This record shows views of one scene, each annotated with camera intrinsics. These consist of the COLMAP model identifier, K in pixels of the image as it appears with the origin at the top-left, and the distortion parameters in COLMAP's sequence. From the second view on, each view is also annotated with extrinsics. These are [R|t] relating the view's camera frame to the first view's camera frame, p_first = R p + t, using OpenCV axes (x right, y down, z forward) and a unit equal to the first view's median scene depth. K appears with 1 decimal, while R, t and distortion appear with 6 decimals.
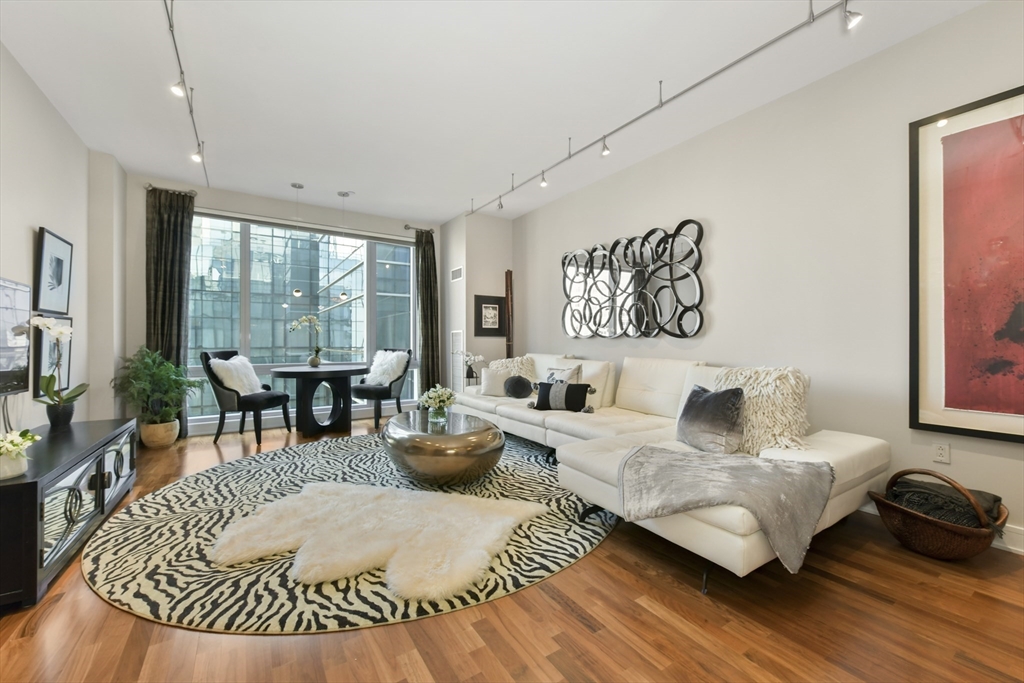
lens RADIAL K [[408.2, 0, 516.1], [0, 408.2, 338.8], [0, 0, 1]] dist [-0.001693, 0.000299]
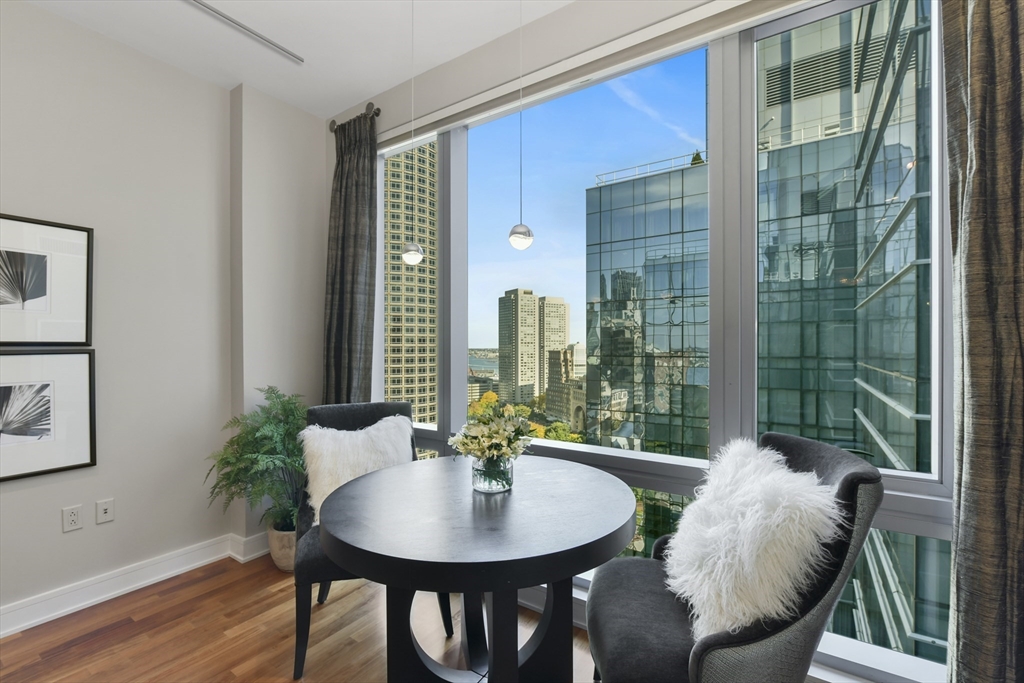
lens RADIAL K [[442.3, 0, 517.6], [0, 442.3, 346.8], [0, 0, 1]] dist [-0.010448, 0.000411]
pose [[0.387343, 0.000484, -0.921935, -0.237842], [0.007625, 0.999964, 0.003729, -0.053477], [0.921904, -0.008474, 0.387326, 1.325198]]
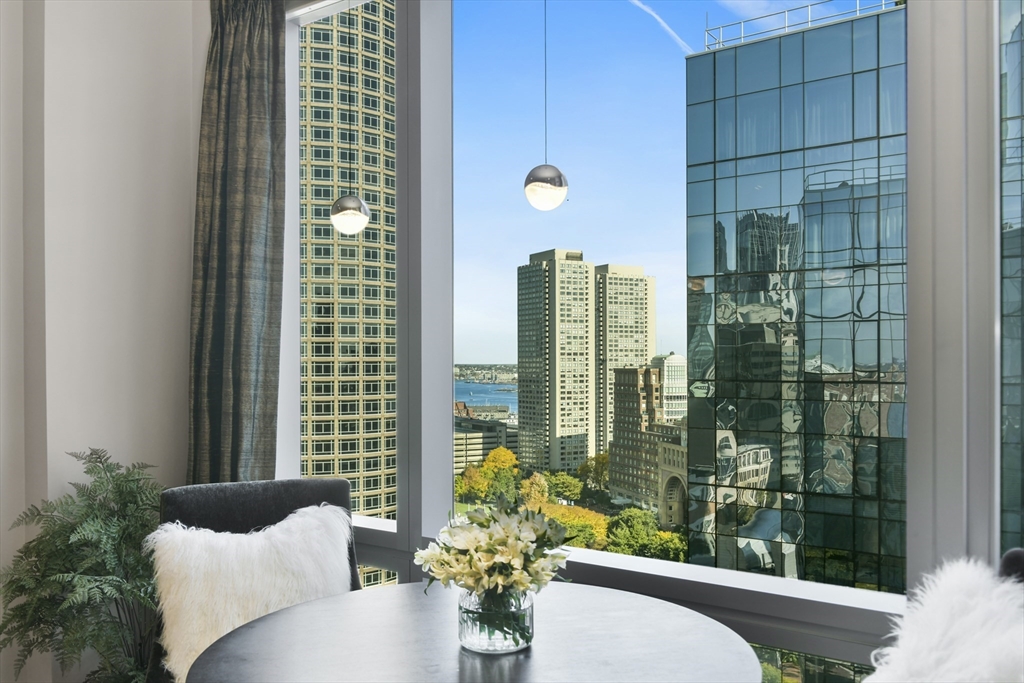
lens RADIAL K [[852.9, 0, 508.5], [0, 852.9, 360.9], [0, 0, 1]] dist [0.011877, -0.055698]
pose [[0.337273, -0.000575, -0.941407, -0.230018], [0.008926, 0.999957, 0.002587, -0.058061], [0.941365, -0.009275, 0.337264, 1.324638]]
